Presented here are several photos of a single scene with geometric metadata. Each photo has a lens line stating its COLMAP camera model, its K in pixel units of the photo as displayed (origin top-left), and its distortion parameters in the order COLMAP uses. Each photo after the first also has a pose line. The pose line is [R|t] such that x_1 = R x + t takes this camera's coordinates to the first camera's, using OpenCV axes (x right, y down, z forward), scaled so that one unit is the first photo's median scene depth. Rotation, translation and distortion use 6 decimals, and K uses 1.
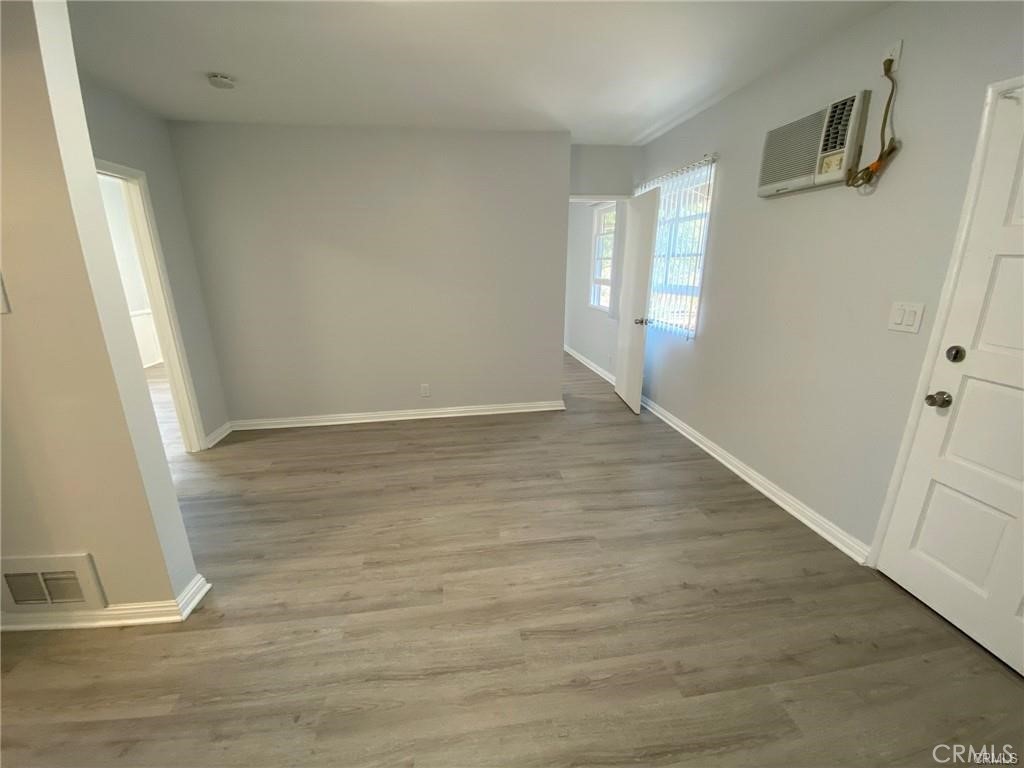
lens RADIAL K [[414.8, 0, 508.8], [0, 414.8, 385.4], [0, 0, 1]] dist [0.023828, -0.022042]
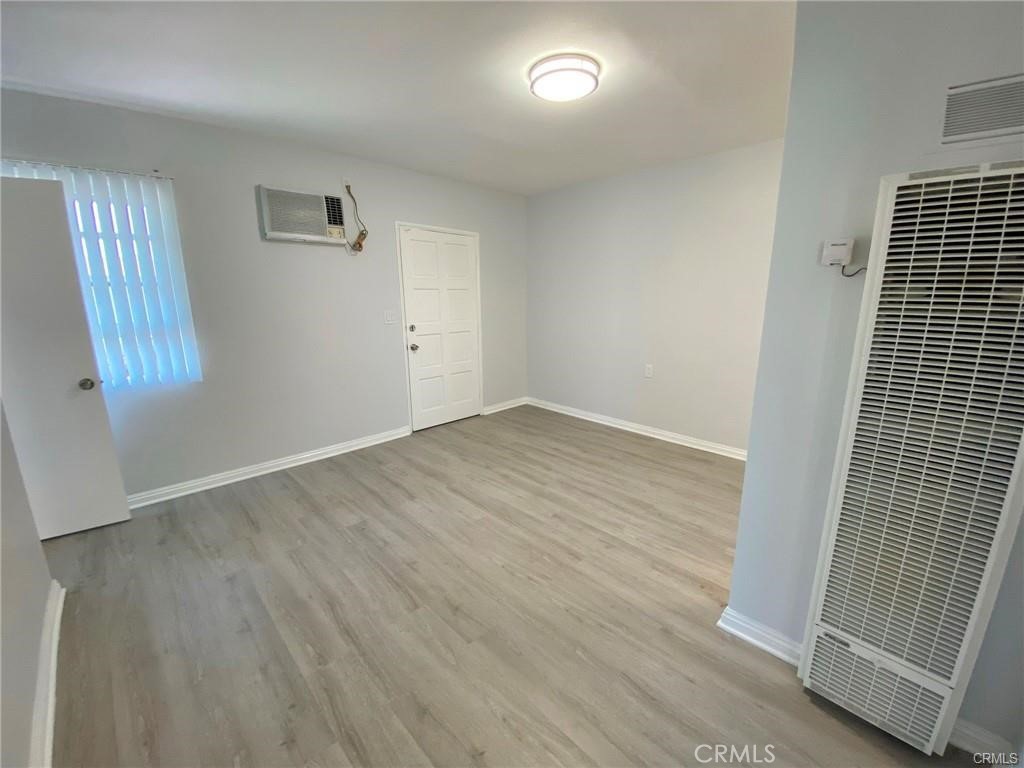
lens RADIAL K [[414.8, 0, 508.8], [0, 414.8, 385.4], [0, 0, 1]] dist [0.023828, -0.022042]
pose [[-0.585125, -0.167966, 0.793357, -0.932264], [0.243078, 0.897003, 0.369187, -0.386252], [-0.773655, 0.408869, -0.484030, 1.357536]]
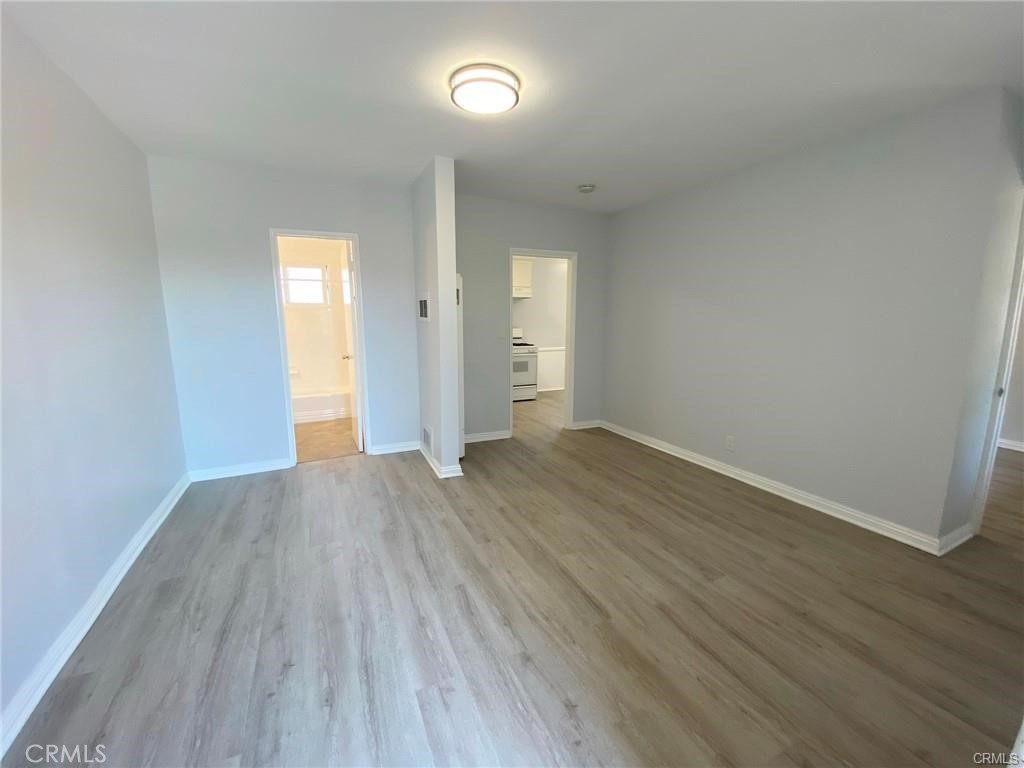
lens RADIAL K [[414.8, 0, 508.8], [0, 414.8, 385.4], [0, 0, 1]] dist [0.023828, -0.022042]
pose [[0.287557, 0.171865, -0.942217, 0.846355], [-0.280329, 0.955789, 0.088786, -0.095437], [0.915820, 0.238600, 0.323023, 0.432596]]
